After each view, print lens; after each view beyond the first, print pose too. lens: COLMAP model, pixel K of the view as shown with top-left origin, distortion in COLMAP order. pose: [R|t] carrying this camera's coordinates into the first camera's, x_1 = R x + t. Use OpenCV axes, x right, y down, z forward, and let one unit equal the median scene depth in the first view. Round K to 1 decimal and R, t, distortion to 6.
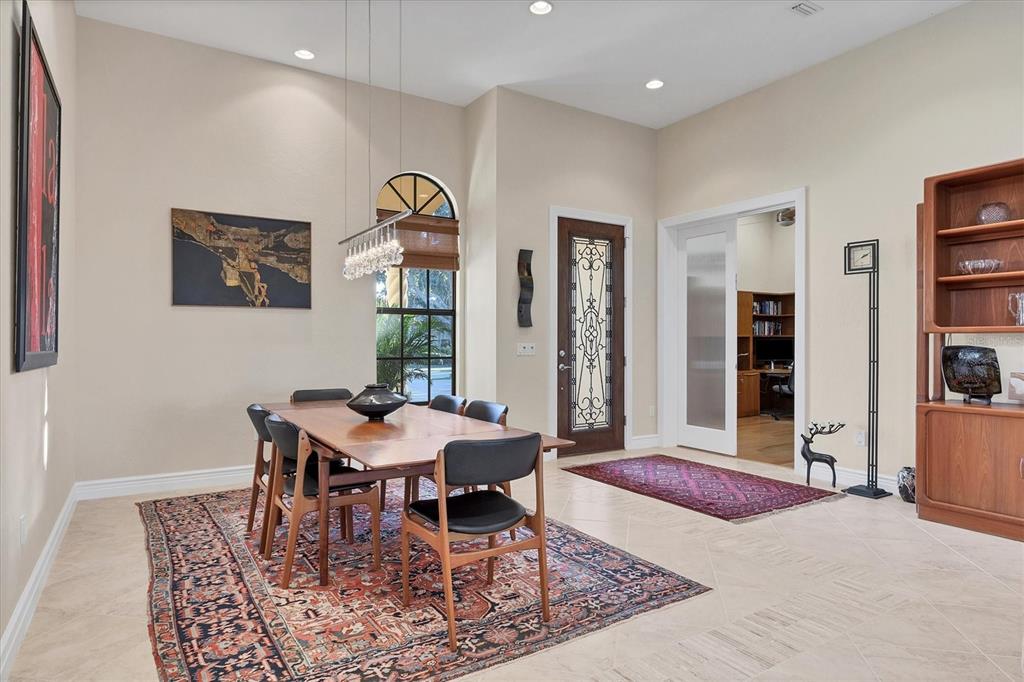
lens RADIAL K [[590.6, 0, 512.0], [0, 590.6, 341.0], [0, 0, 1]] dist [0.004919, 0.000949]
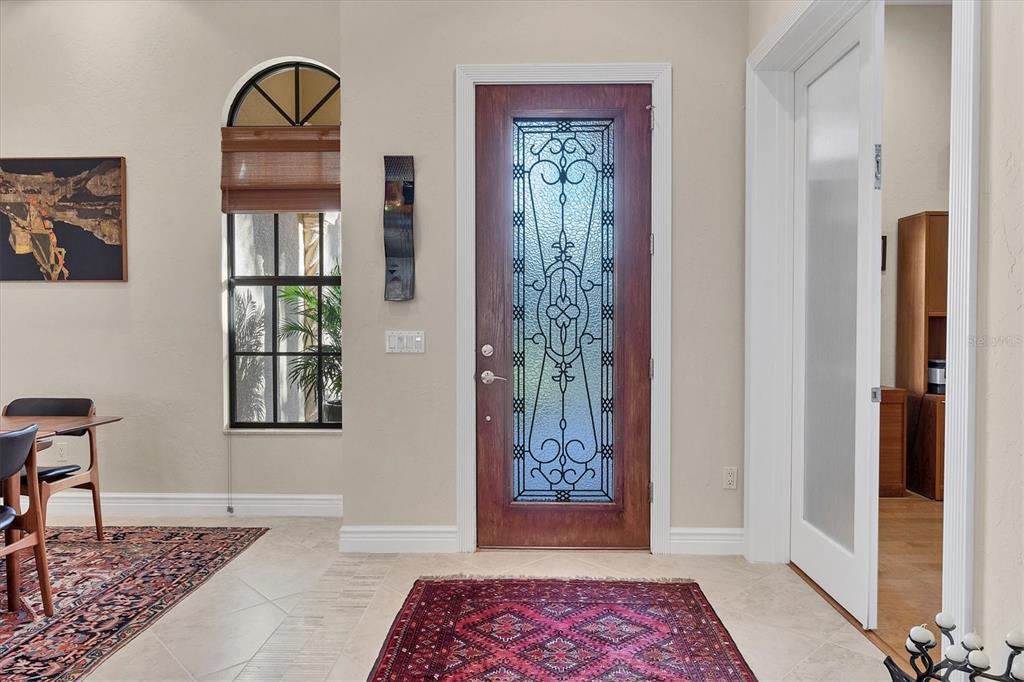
lens RADIAL K [[655.6, 0, 512.0], [0, 655.6, 341.0], [0, 0, 1]] dist [-0.001378, -0.000789]
pose [[0.836022, 0.011831, -0.548568, 0.416786], [0.000648, 0.999746, 0.022549, -0.000445], [0.548696, -0.019207, 0.835802, 0.531343]]
